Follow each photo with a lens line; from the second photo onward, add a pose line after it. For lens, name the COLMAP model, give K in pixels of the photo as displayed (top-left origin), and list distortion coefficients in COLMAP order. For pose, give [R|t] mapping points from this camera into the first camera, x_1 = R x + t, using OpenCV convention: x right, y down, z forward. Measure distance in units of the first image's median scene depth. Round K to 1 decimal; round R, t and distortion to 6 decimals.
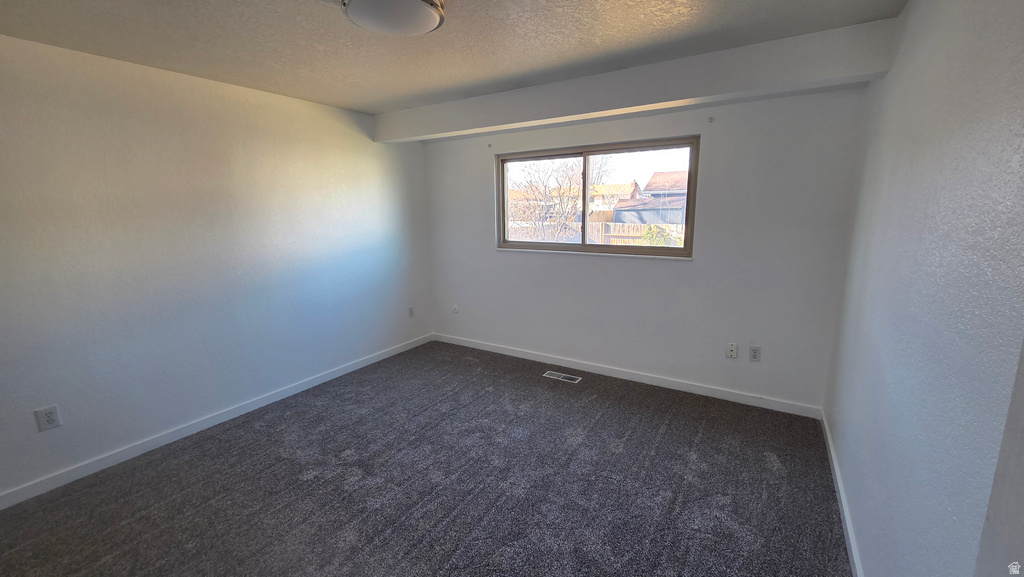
lens RADIAL K [[421.9, 0, 515.1], [0, 421.9, 286.3], [0, 0, 1]] dist [0.001804, 0.000104]
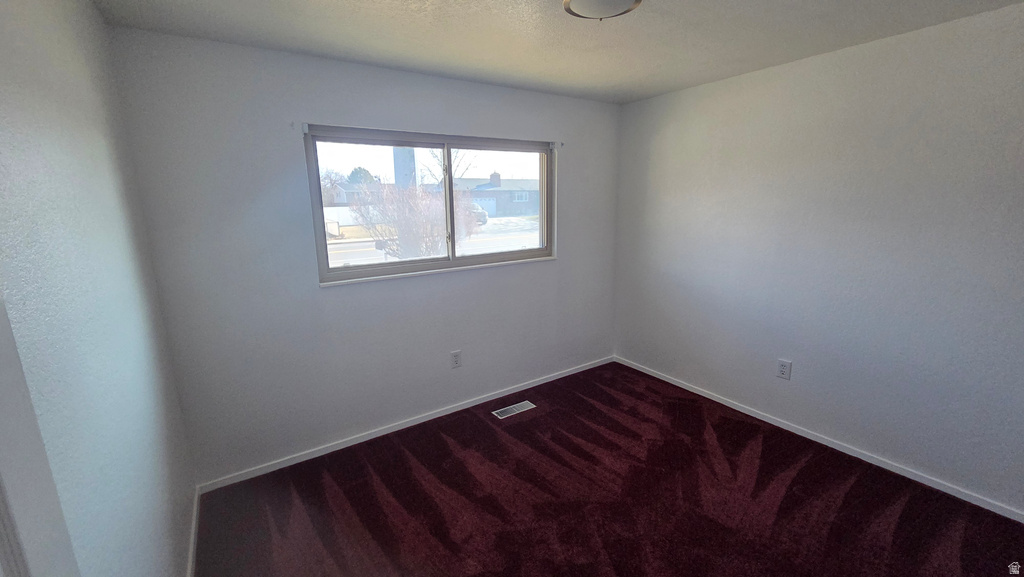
lens RADIAL K [[421.9, 0, 516.0], [0, 421.9, 290.9], [0, 0, 1]] dist [0.001804, 0.000104]
pose [[0.393250, -0.187587, 0.900092, -0.558868], [0.184172, 0.975196, 0.122775, -0.119108], [-0.900797, 0.117491, 0.418044, 0.585344]]
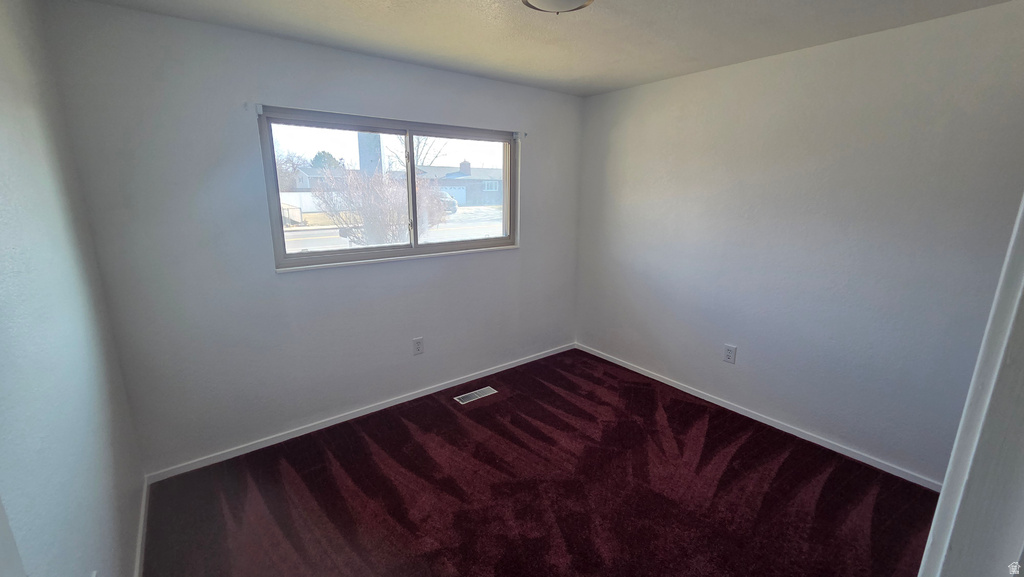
lens RADIAL K [[421.9, 0, 517.0], [0, 421.9, 290.6], [0, 0, 1]] dist [0.001804, 0.000104]
pose [[0.327654, -0.205700, 0.922134, -0.567619], [0.168076, 0.973134, 0.157356, -0.113704], [-0.929728, 0.103430, 0.353424, 0.565031]]
